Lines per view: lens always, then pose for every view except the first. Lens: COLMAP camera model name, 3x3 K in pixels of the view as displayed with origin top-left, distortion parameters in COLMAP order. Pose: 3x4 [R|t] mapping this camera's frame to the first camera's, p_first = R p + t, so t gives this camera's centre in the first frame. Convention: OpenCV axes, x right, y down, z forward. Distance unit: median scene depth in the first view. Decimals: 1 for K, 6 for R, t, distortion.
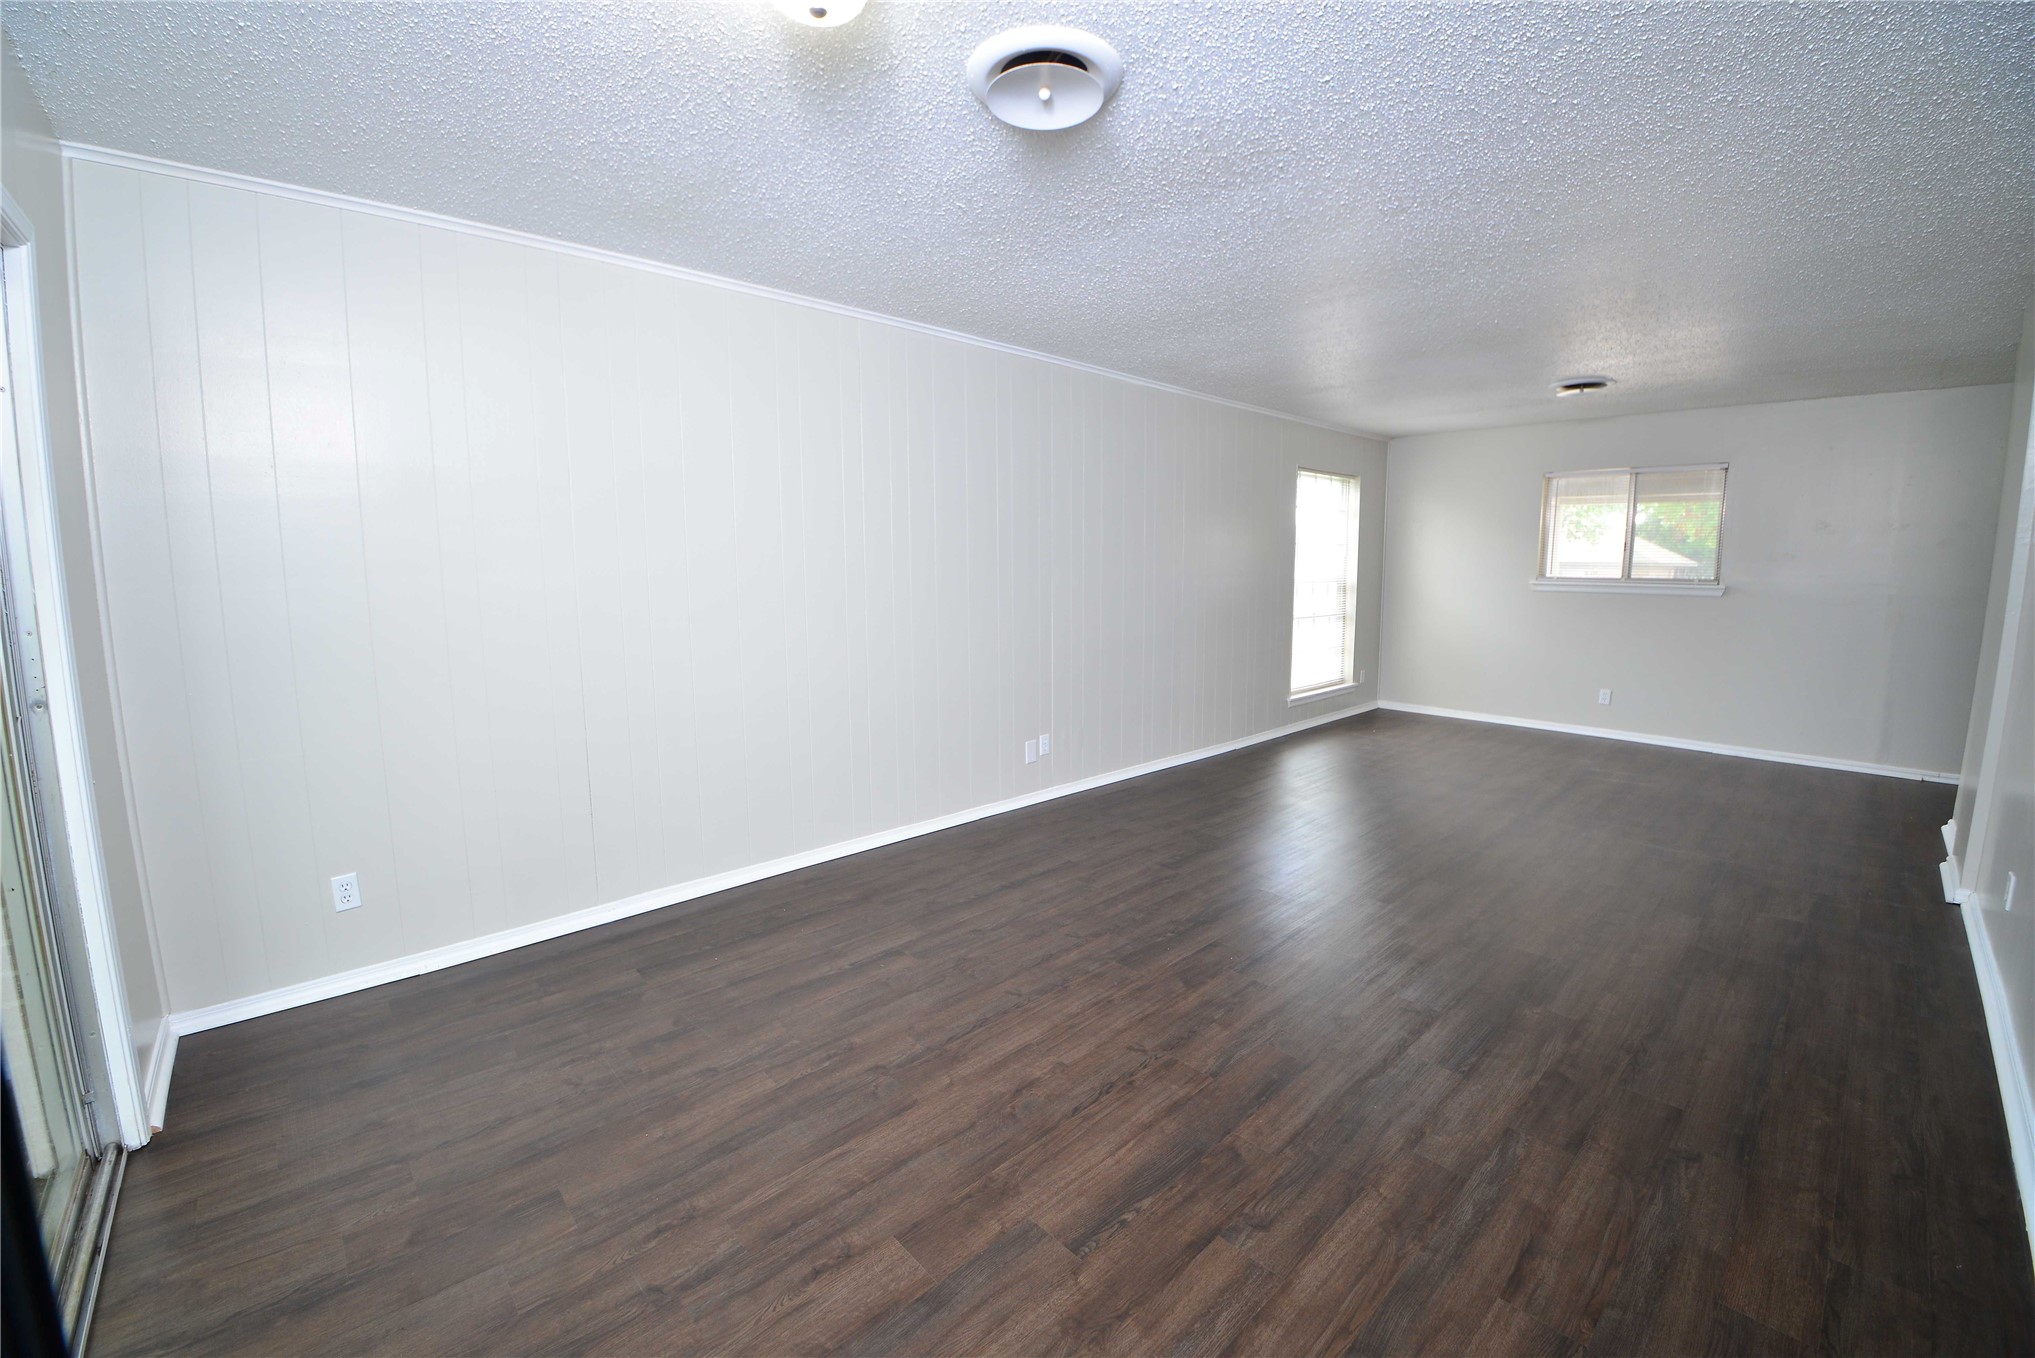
lens RADIAL K [[816.4, 0, 1024.3], [0, 816.4, 669.2], [0, 0, 1]] dist [-0.031660, -0.000922]
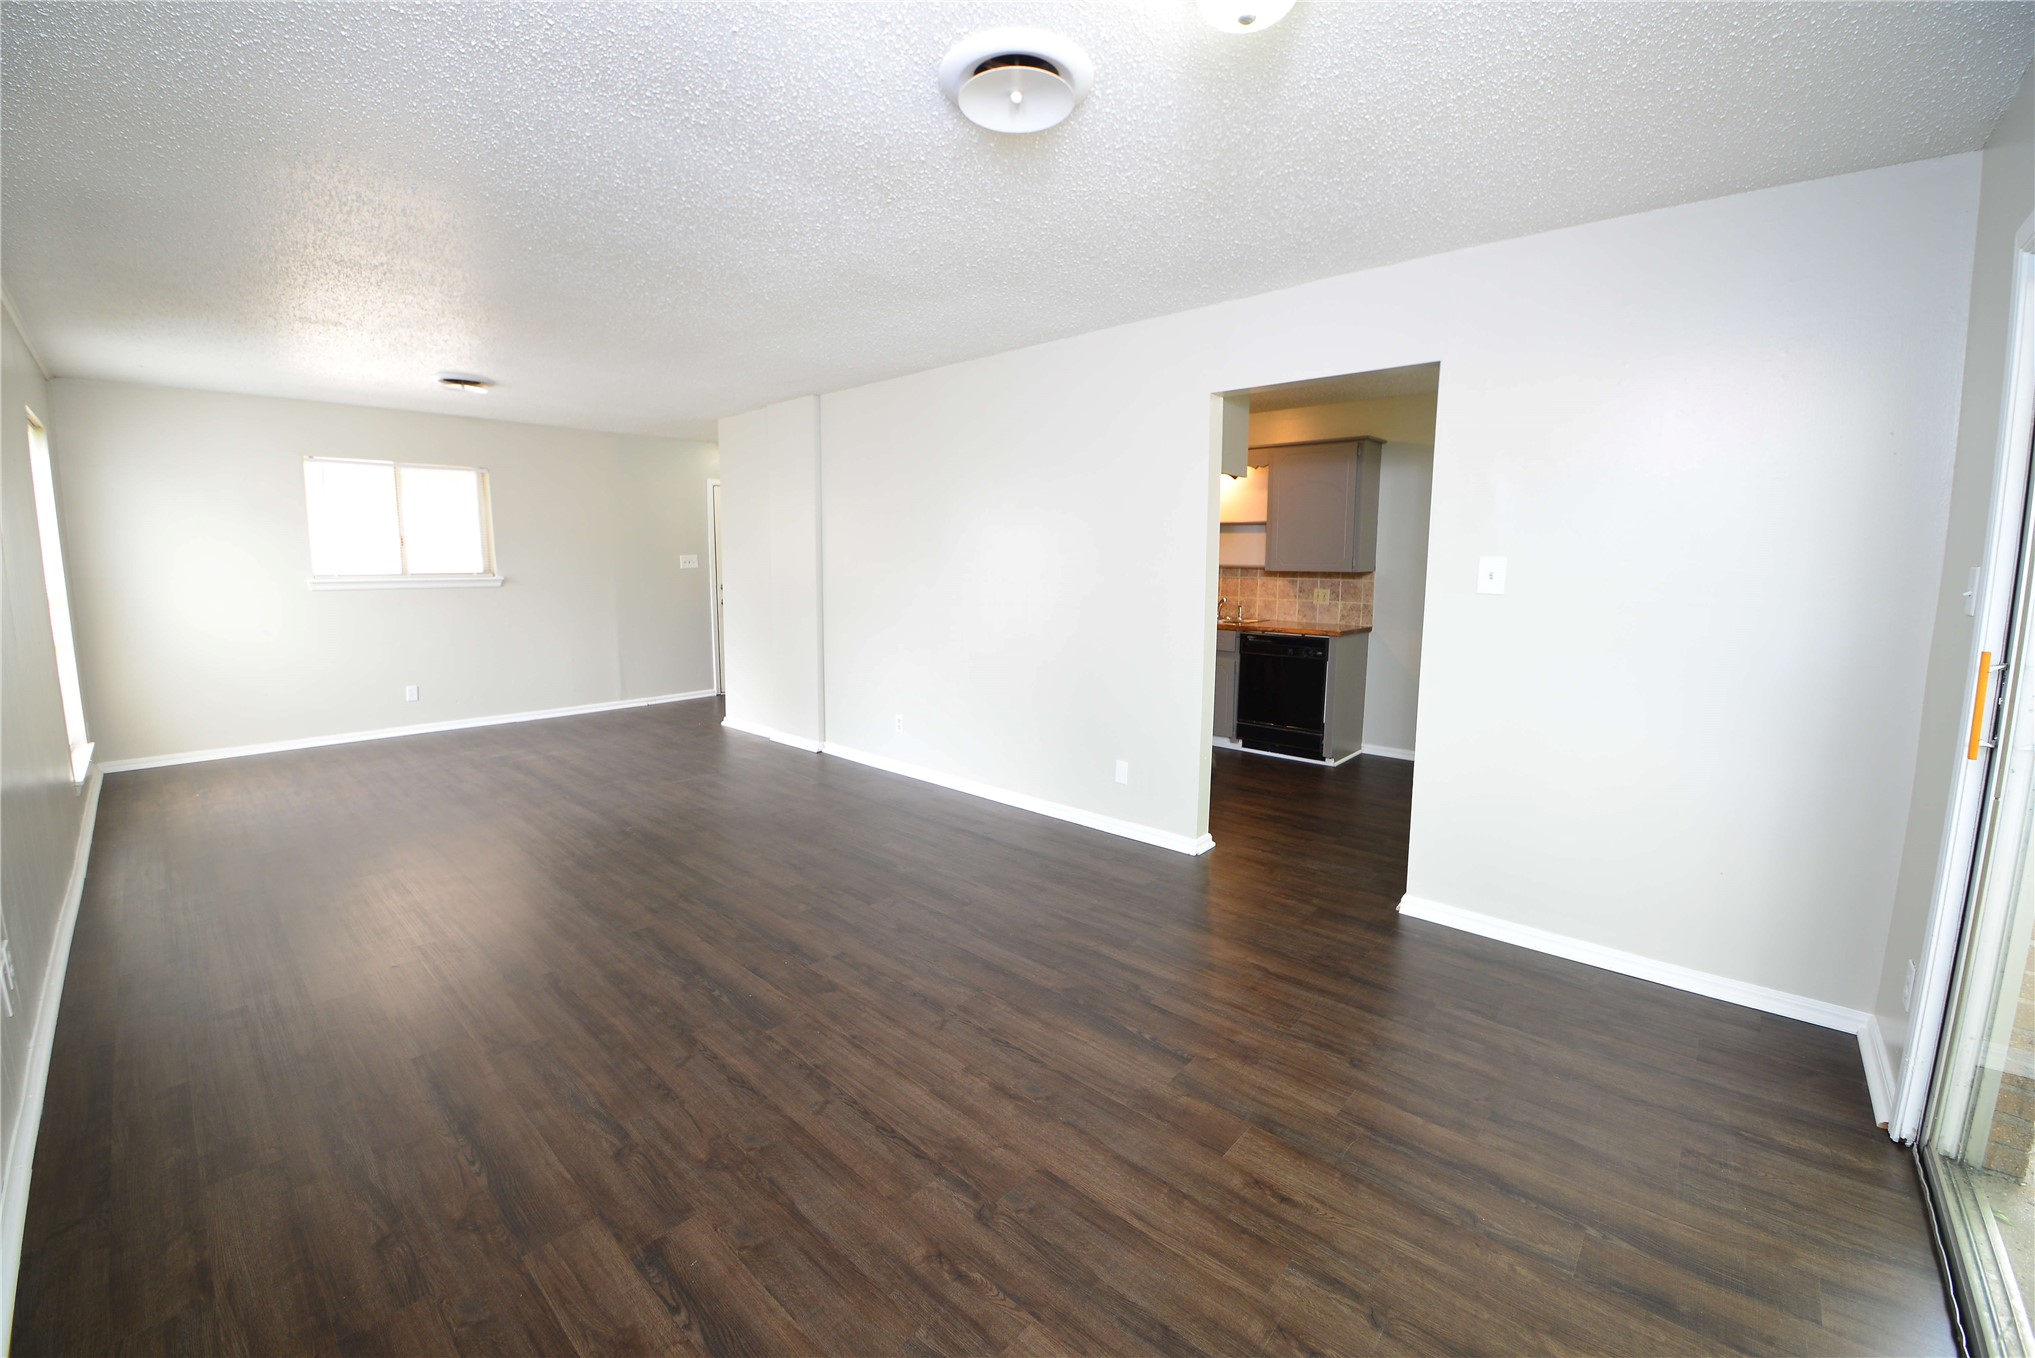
lens RADIAL K [[816.4, 0, 1004.1], [0, 816.4, 666.4], [0, 0, 1]] dist [-0.031660, -0.000922]
pose [[-0.075793, -0.133654, 0.988126, -1.064217], [0.131167, 0.981028, 0.142755, -0.155115], [-0.988459, 0.140430, -0.056824, 1.162180]]
